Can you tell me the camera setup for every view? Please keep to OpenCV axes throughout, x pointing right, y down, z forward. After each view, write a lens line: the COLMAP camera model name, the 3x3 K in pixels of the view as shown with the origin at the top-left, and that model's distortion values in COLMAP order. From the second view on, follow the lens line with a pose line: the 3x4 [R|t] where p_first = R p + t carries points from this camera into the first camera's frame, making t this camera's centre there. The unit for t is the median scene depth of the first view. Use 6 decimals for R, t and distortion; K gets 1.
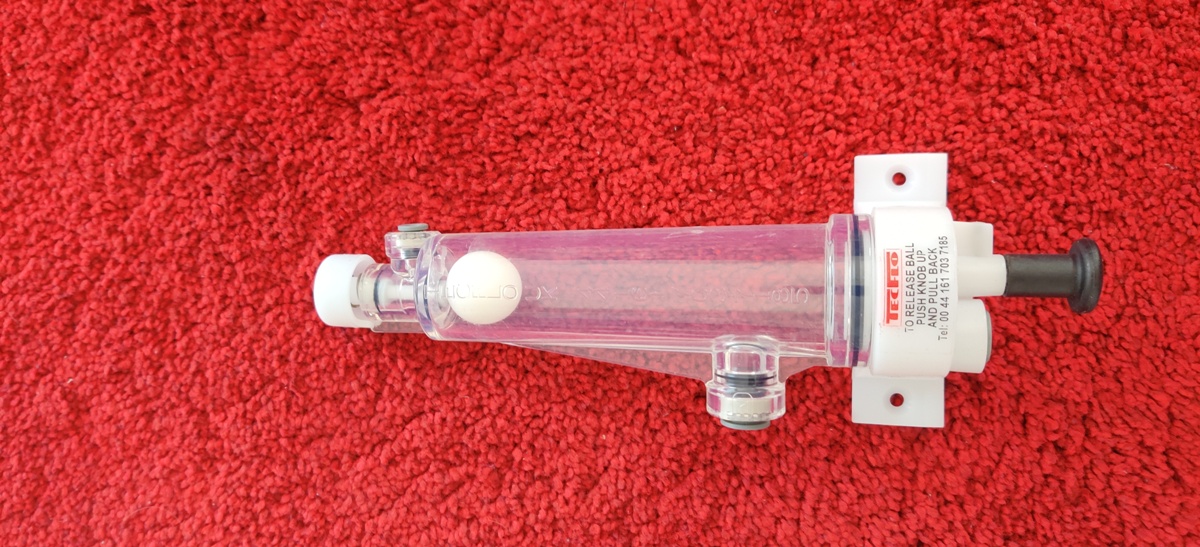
lens RADIAL K [[869.4, 0, 600.8], [0, 869.4, 278.0], [0, 0, 1]] dist [0.010633, -0.009181]
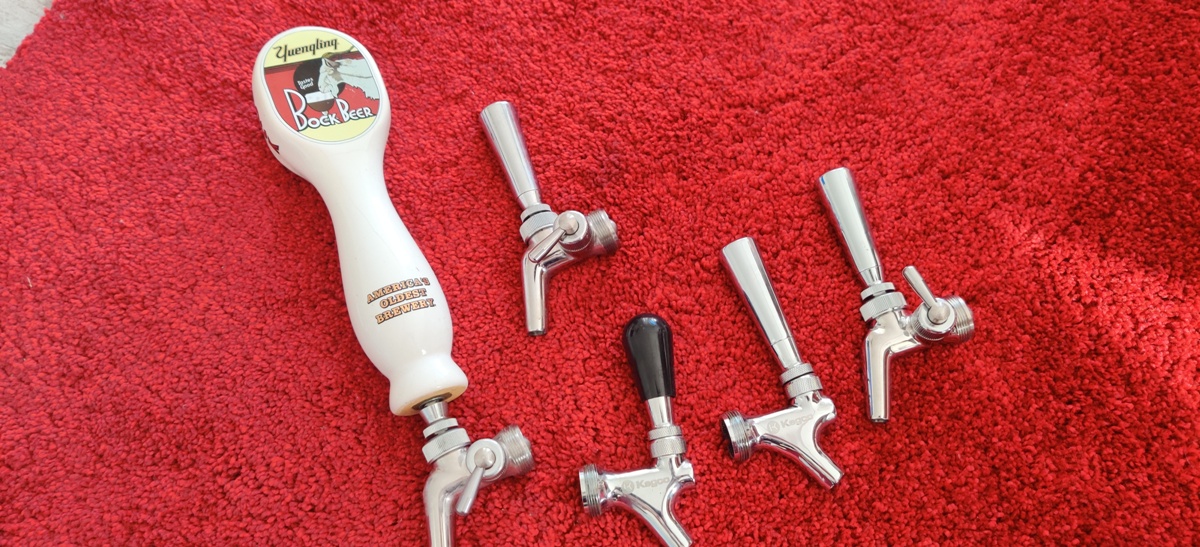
lens RADIAL K [[869.4, 0, 601.8], [0, 869.4, 273.4], [0, 0, 1]] dist [0.010633, -0.009181]
pose [[0.068456, 0.961375, -0.266594, 0.238507], [-0.997260, 0.073453, 0.008804, -0.134262], [0.028046, 0.265261, 0.963769, -0.612812]]
